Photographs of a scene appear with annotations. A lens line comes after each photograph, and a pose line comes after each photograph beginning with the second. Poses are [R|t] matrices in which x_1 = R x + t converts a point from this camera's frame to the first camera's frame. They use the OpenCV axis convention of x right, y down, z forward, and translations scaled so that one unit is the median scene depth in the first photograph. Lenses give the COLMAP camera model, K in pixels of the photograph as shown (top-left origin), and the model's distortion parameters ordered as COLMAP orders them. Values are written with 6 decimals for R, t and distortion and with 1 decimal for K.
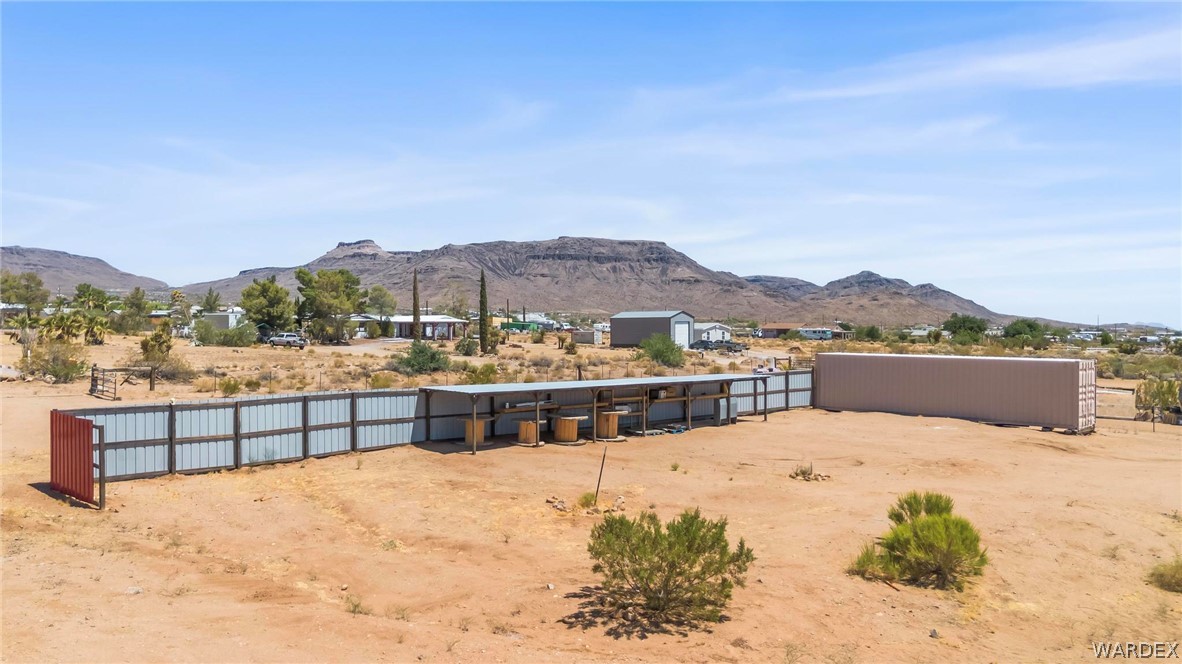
lens RADIAL K [[808.1, 0, 591.0], [0, 808.1, 332.0], [0, 0, 1]] dist [0.004018, -0.001366]
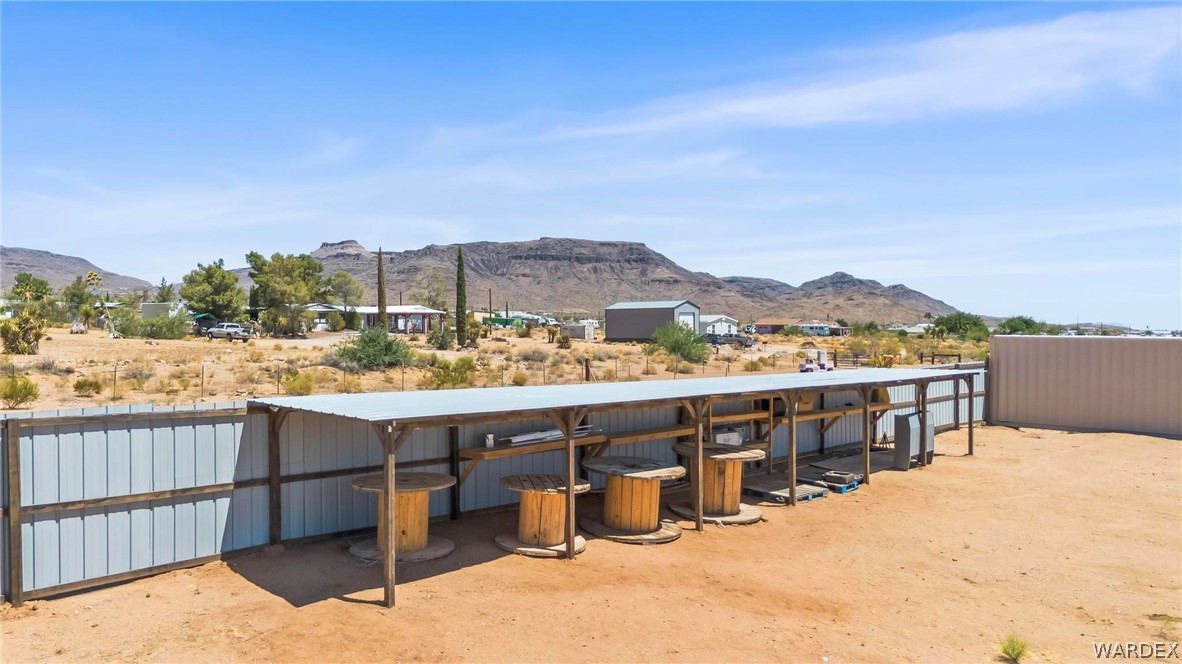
lens RADIAL K [[808.1, 0, 591.0], [0, 808.1, 332.0], [0, 0, 1]] dist [0.004018, -0.001366]
pose [[0.999764, 0.000474, 0.021701, -0.013516], [-0.000513, 0.999998, 0.001809, 0.007596], [-0.021700, -0.001820, 0.999763, 0.129905]]
